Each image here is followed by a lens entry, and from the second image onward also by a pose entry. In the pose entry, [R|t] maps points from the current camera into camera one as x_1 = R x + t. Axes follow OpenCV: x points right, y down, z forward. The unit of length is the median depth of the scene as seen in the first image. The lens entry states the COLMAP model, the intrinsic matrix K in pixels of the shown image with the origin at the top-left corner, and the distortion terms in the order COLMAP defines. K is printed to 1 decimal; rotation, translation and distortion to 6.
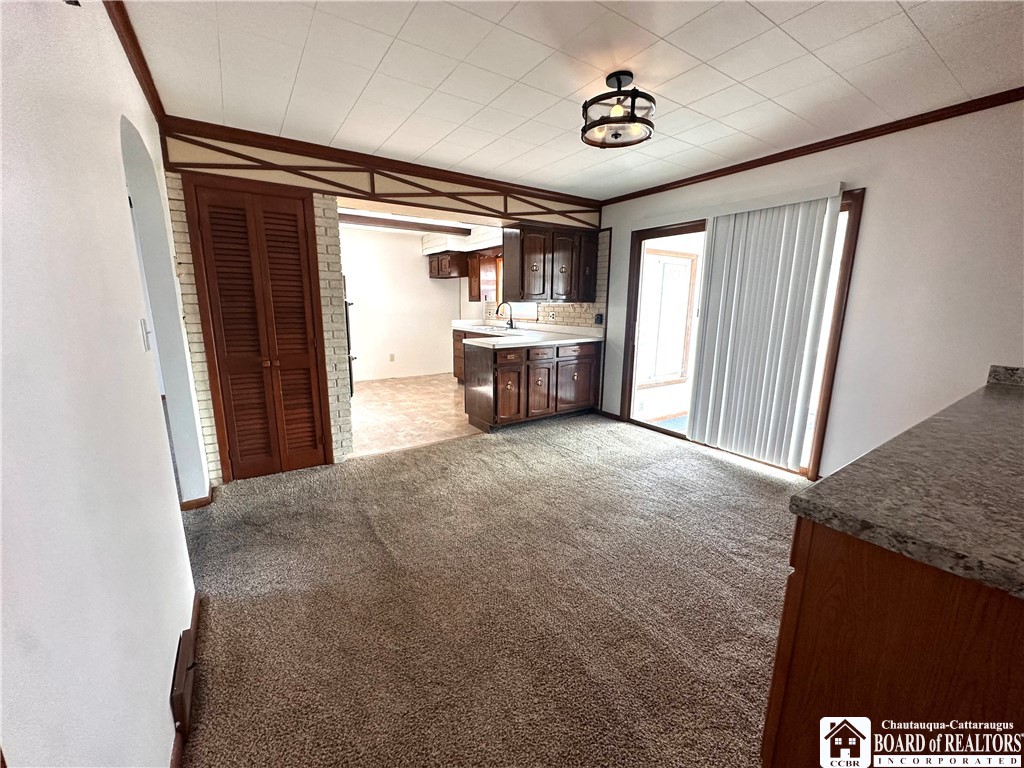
lens RADIAL K [[415.0, 0, 512.5], [0, 415.0, 383.2], [0, 0, 1]] dist [-0.004531, -0.000536]
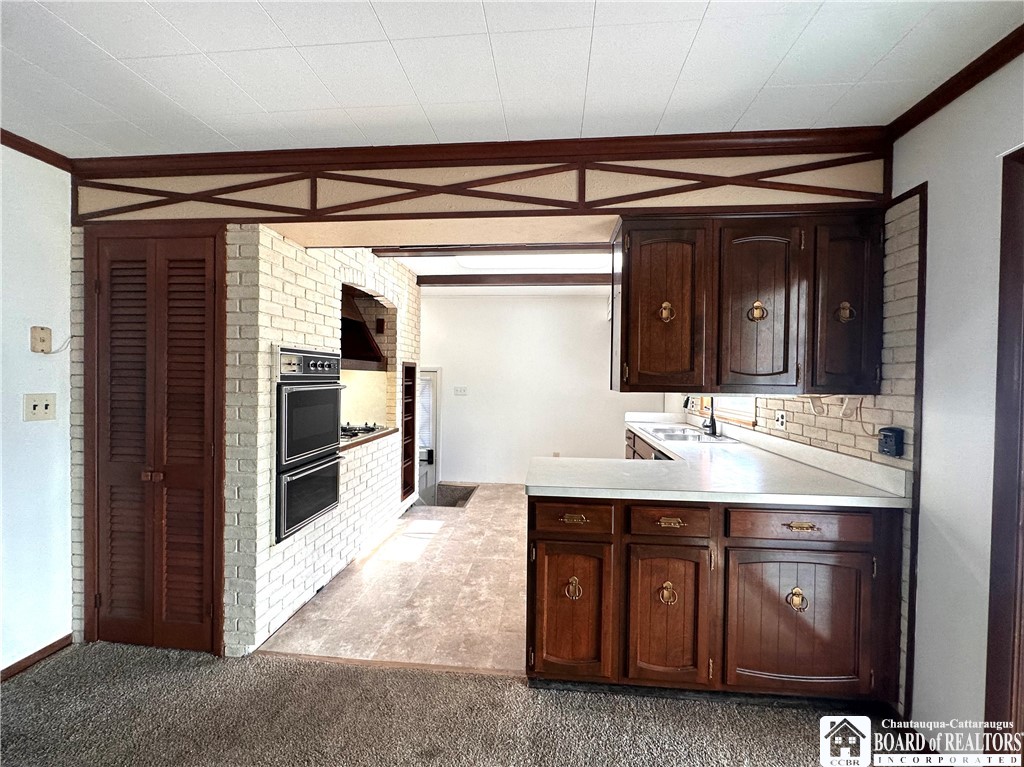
lens RADIAL K [[415.0, 0, 517.8], [0, 415.0, 383.3], [0, 0, 1]] dist [-0.004531, -0.000536]
pose [[0.770092, 0.009418, -0.637863, 0.208638], [-0.130662, 0.981022, -0.143263, -0.124914], [0.624408, 0.193670, 0.756707, 0.590858]]
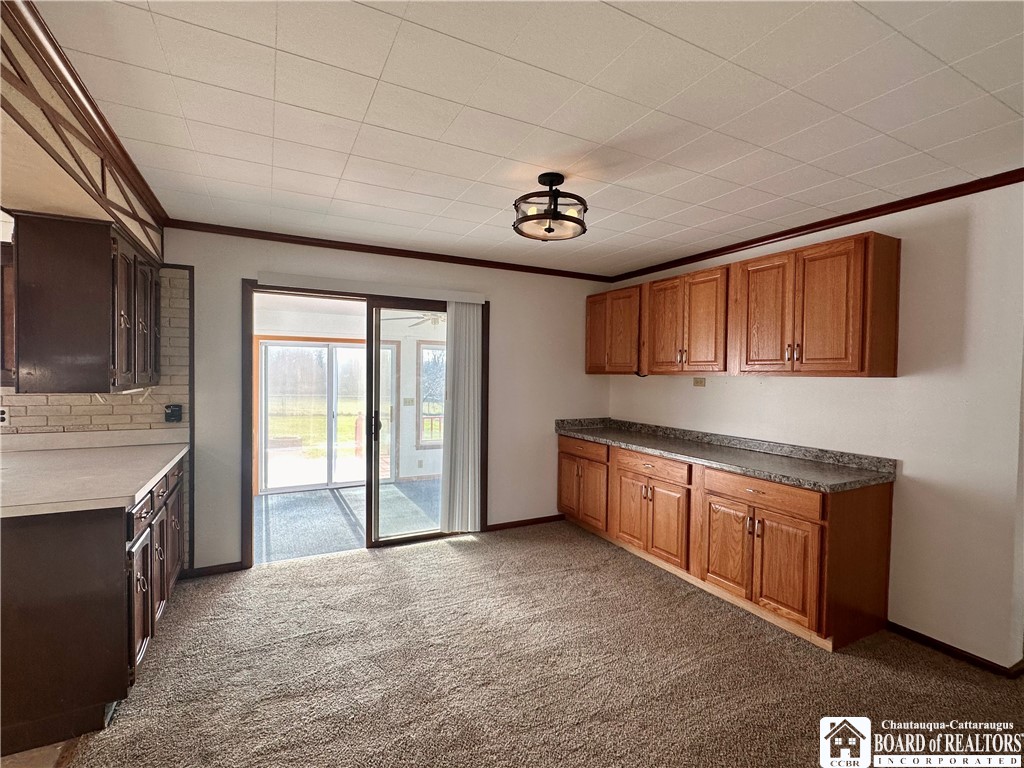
lens RADIAL K [[470.4, 0, 514.9], [0, 470.4, 383.9], [0, 0, 1]] dist [-0.001863, 0.000082]
pose [[0.103909, -0.026855, 0.994224, -0.438445], [0.176401, 0.984285, 0.008150, -0.129989], [-0.978818, 0.174536, 0.107013, 0.508962]]
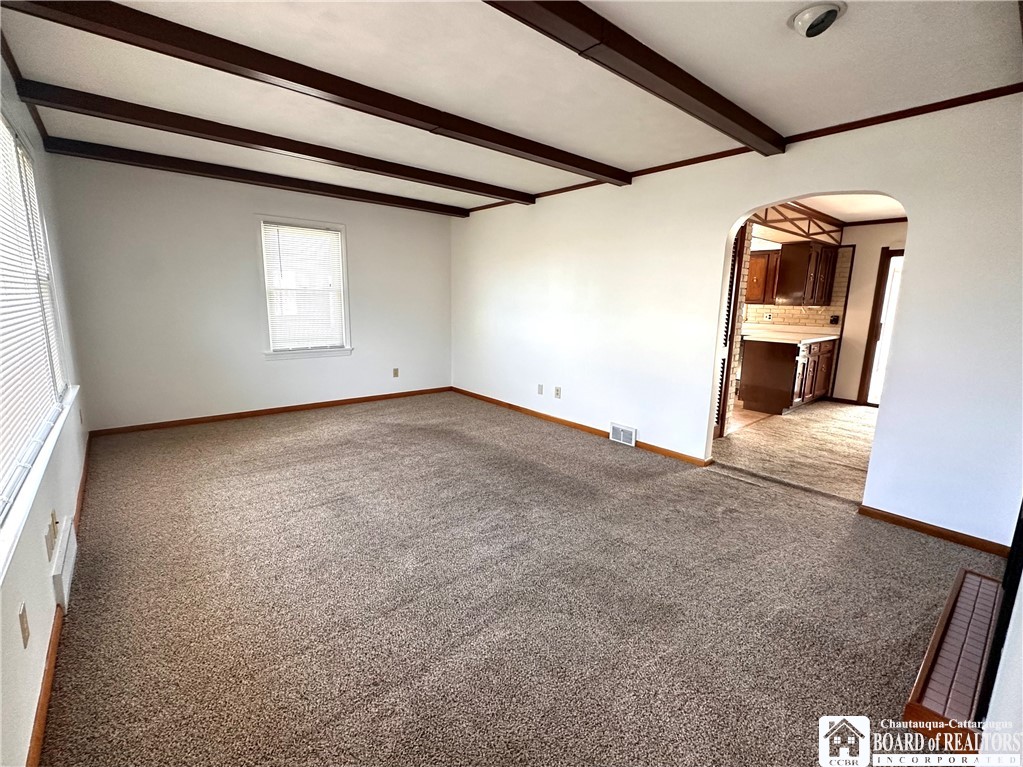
lens RADIAL K [[459.5, 0, 510.6], [0, 459.5, 383.5], [0, 0, 1]] dist [0.005586, 0.000168]
pose [[0.993704, -0.010301, 0.111564, -0.966464], [0.011280, 0.999903, -0.008150, 0.031341], [-0.111469, 0.009357, 0.993724, -0.235375]]
